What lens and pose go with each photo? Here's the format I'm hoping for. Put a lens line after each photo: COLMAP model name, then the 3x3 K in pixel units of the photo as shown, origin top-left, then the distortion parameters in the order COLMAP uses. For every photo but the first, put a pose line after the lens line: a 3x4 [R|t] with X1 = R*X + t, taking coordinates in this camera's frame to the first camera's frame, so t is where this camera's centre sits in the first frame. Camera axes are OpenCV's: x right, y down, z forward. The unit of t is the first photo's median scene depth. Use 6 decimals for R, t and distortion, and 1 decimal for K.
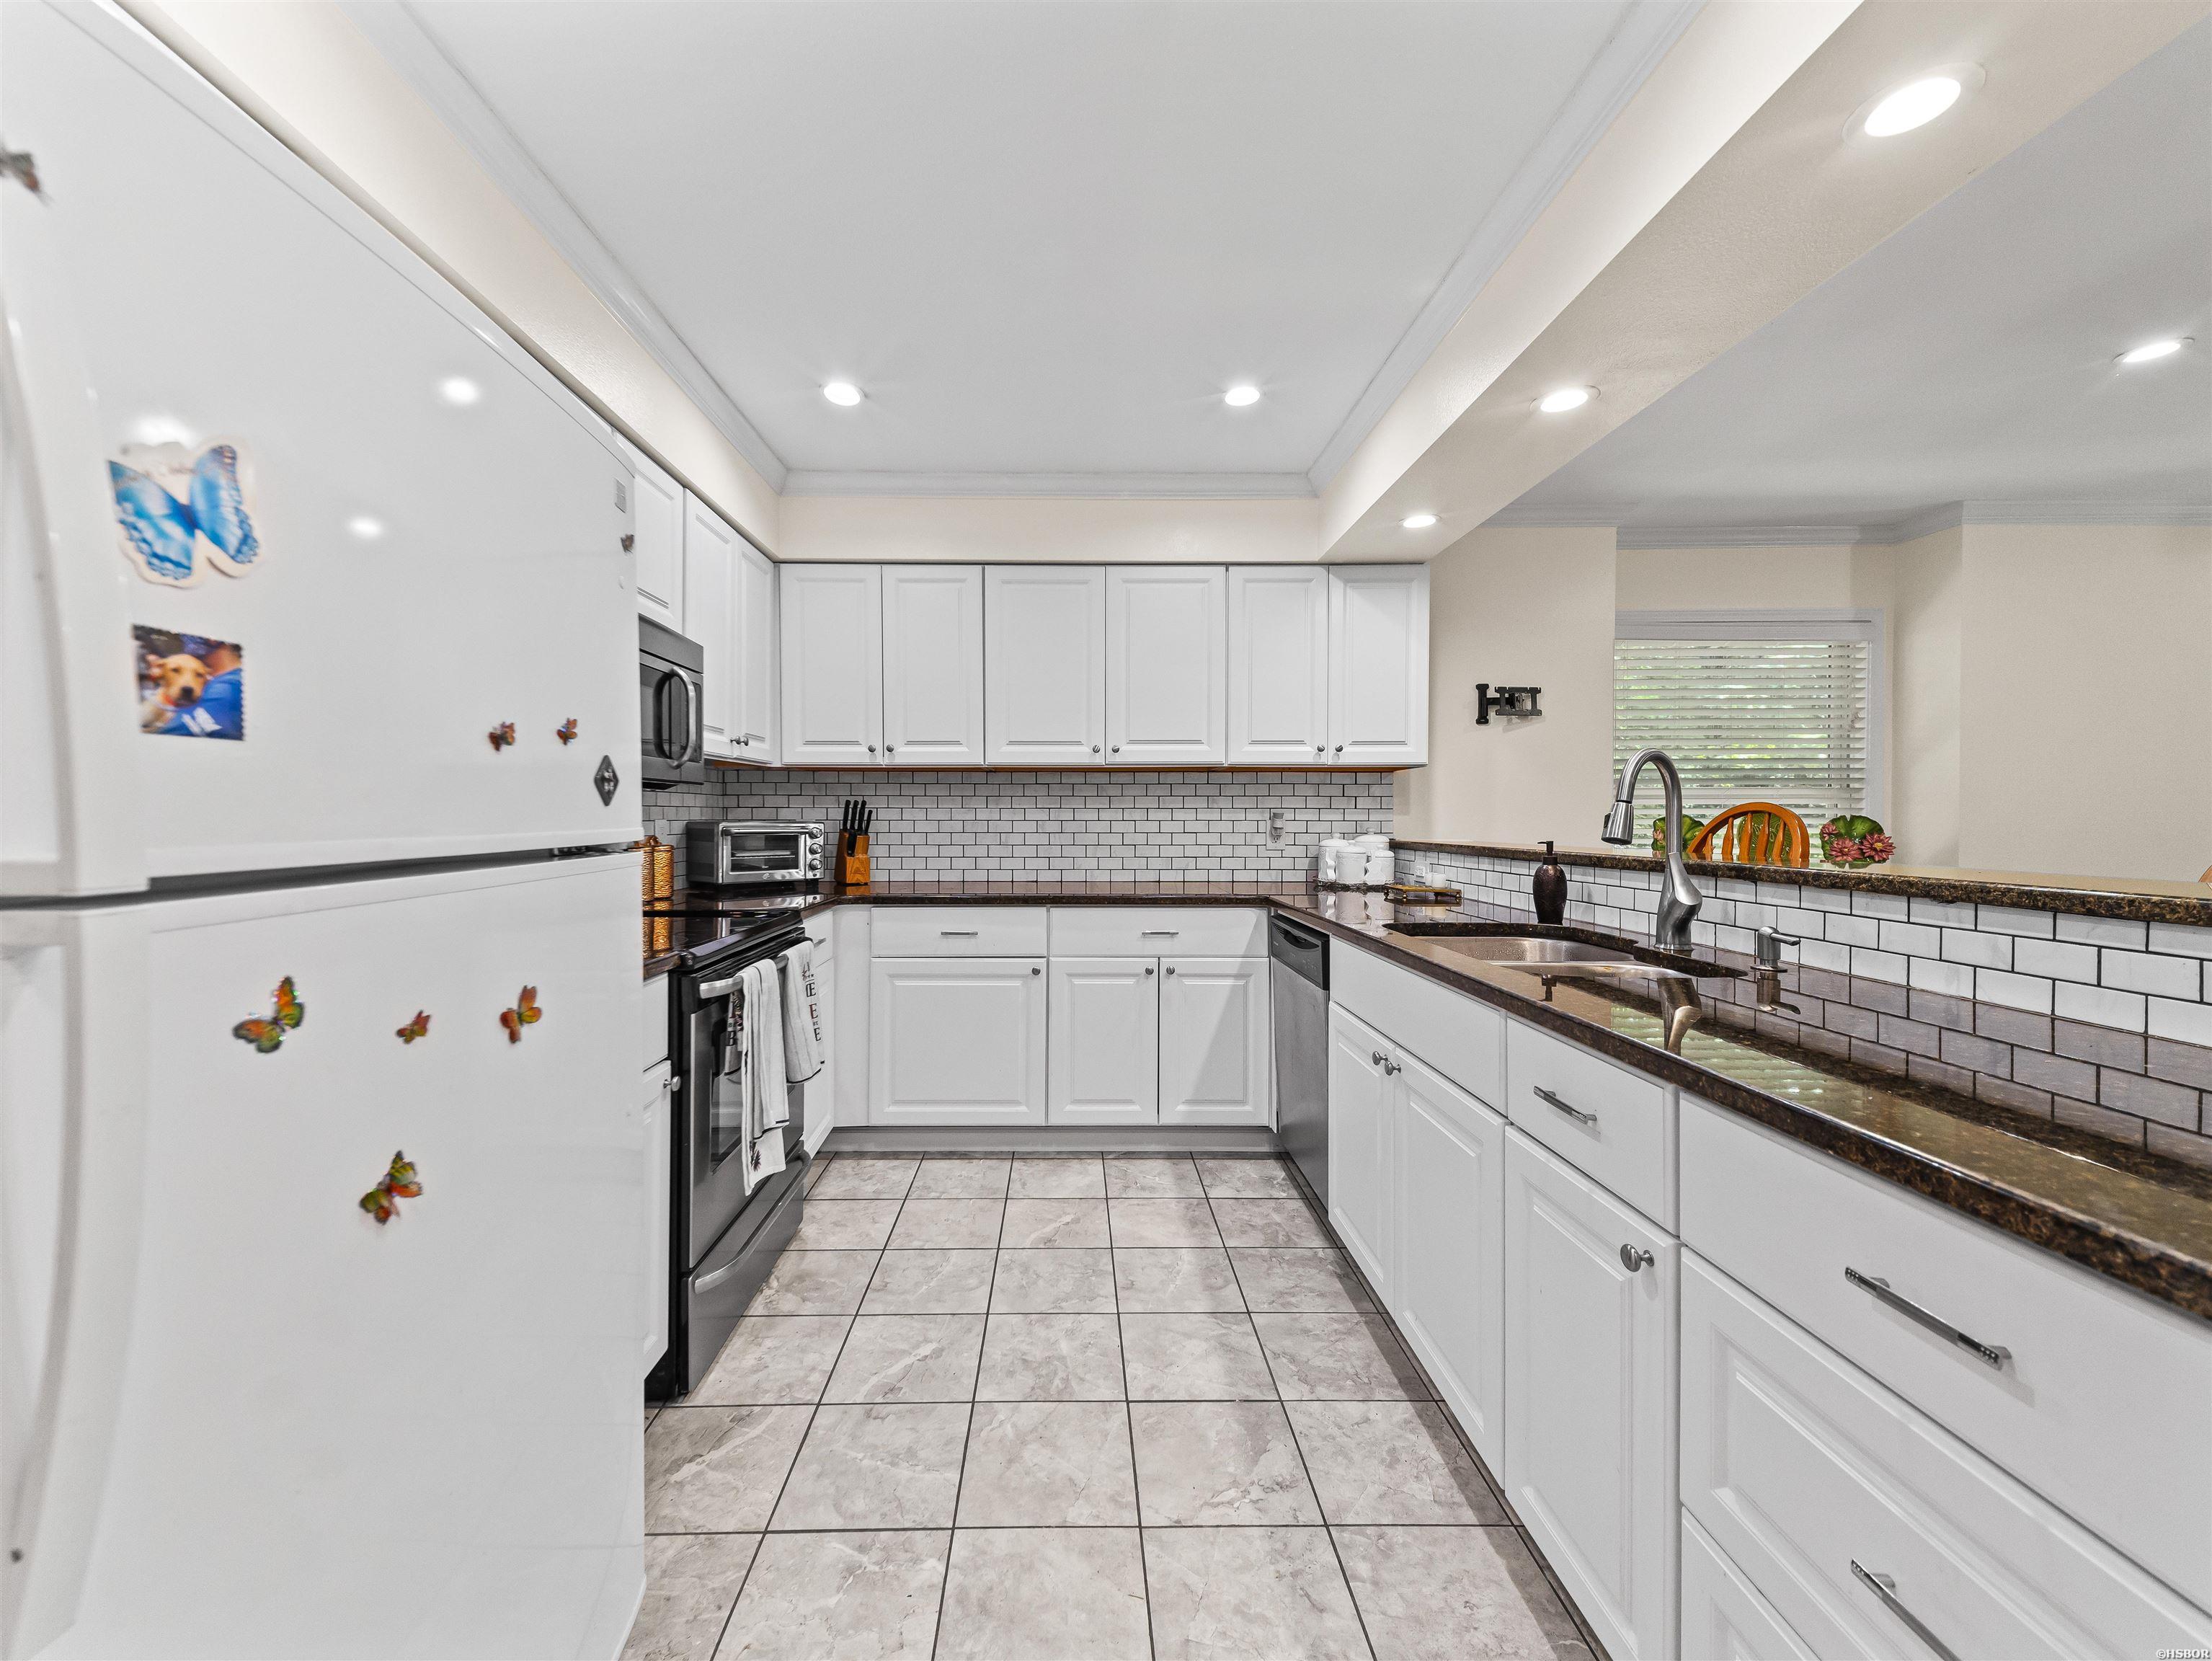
lens RADIAL K [[886.6, 0, 1098.4], [0, 886.6, 806.2], [0, 0, 1]] dist [0.035347, -0.012930]
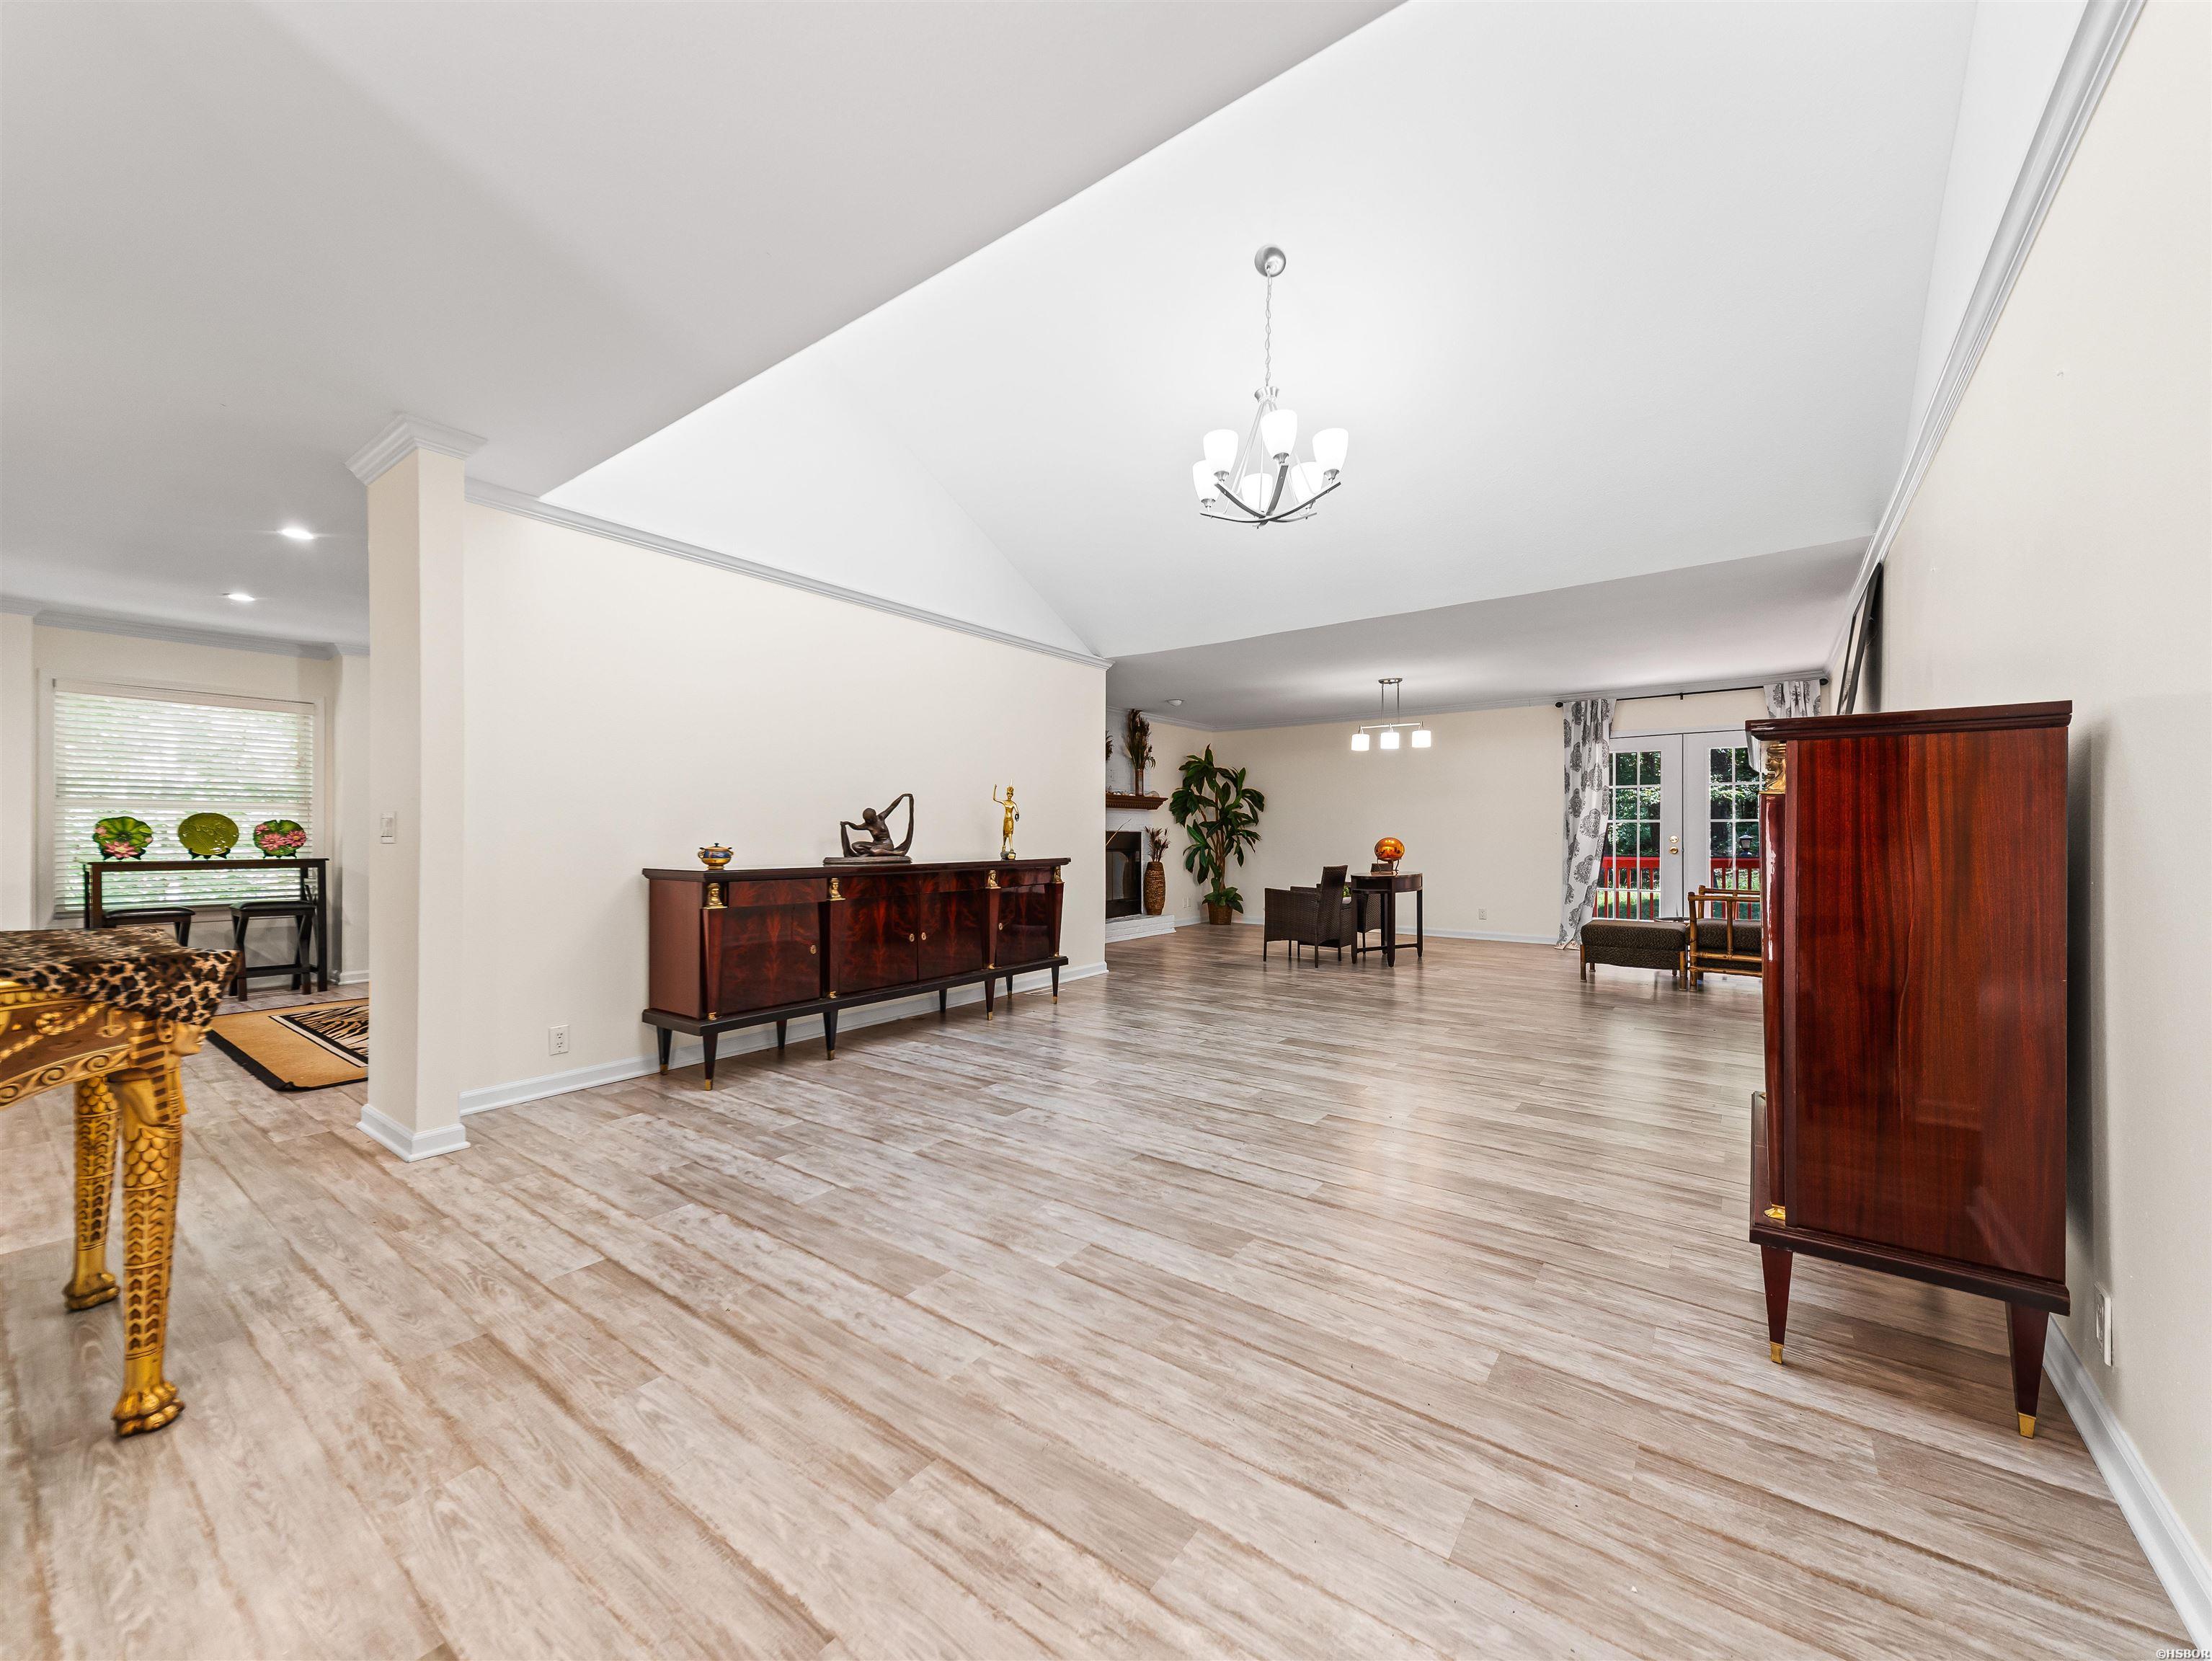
lens RADIAL K [[860.5, 0, 1105.3], [0, 860.5, 839.0], [0, 0, 1]] dist [0.040190, -0.013203]
pose [[0.612915, 0.002879, 0.790143, 0.659341], [-0.010536, 0.999934, 0.004530, 0.029753], [-0.790078, -0.011102, 0.612906, -1.587663]]
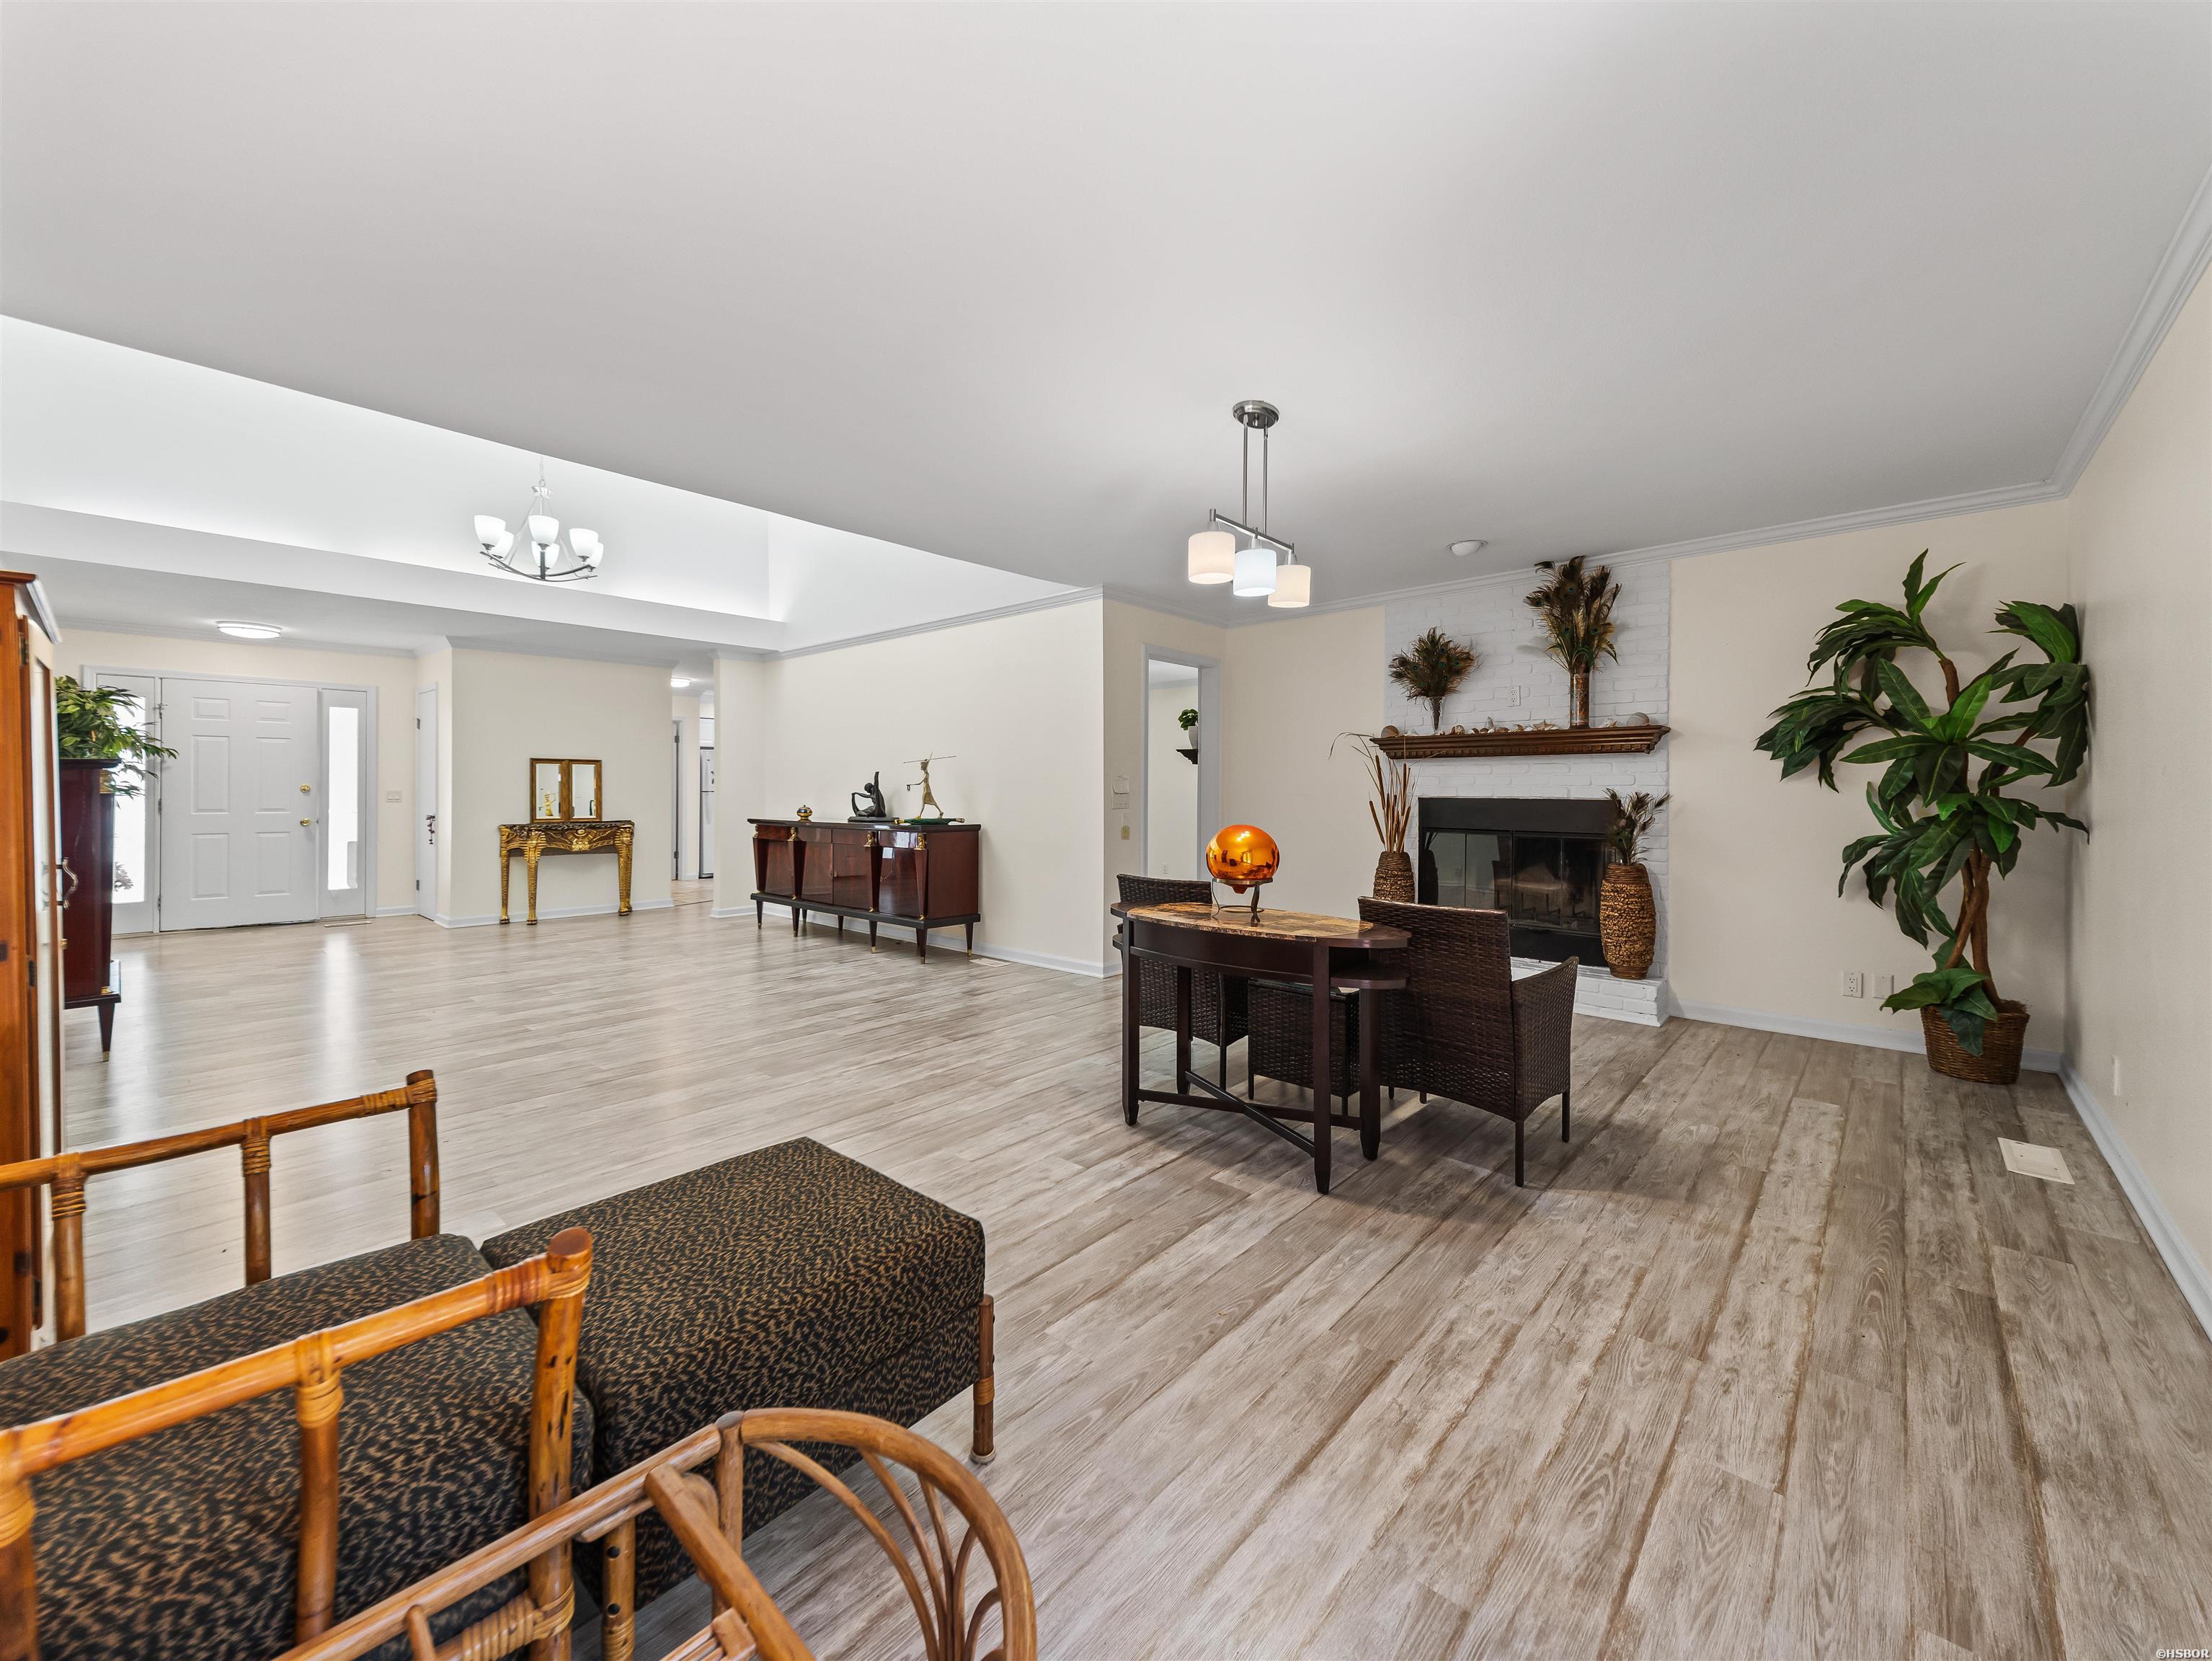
lens RADIAL K [[865.3, 0, 1087.4], [0, 865.3, 792.4], [0, 0, 1]] dist [0.000449, 0.000011]
pose [[0.728309, 0.007482, -0.685208, 3.741238], [0.000194, 0.999938, 0.011124, -0.016240], [0.685249, -0.008235, 0.728262, -1.534850]]
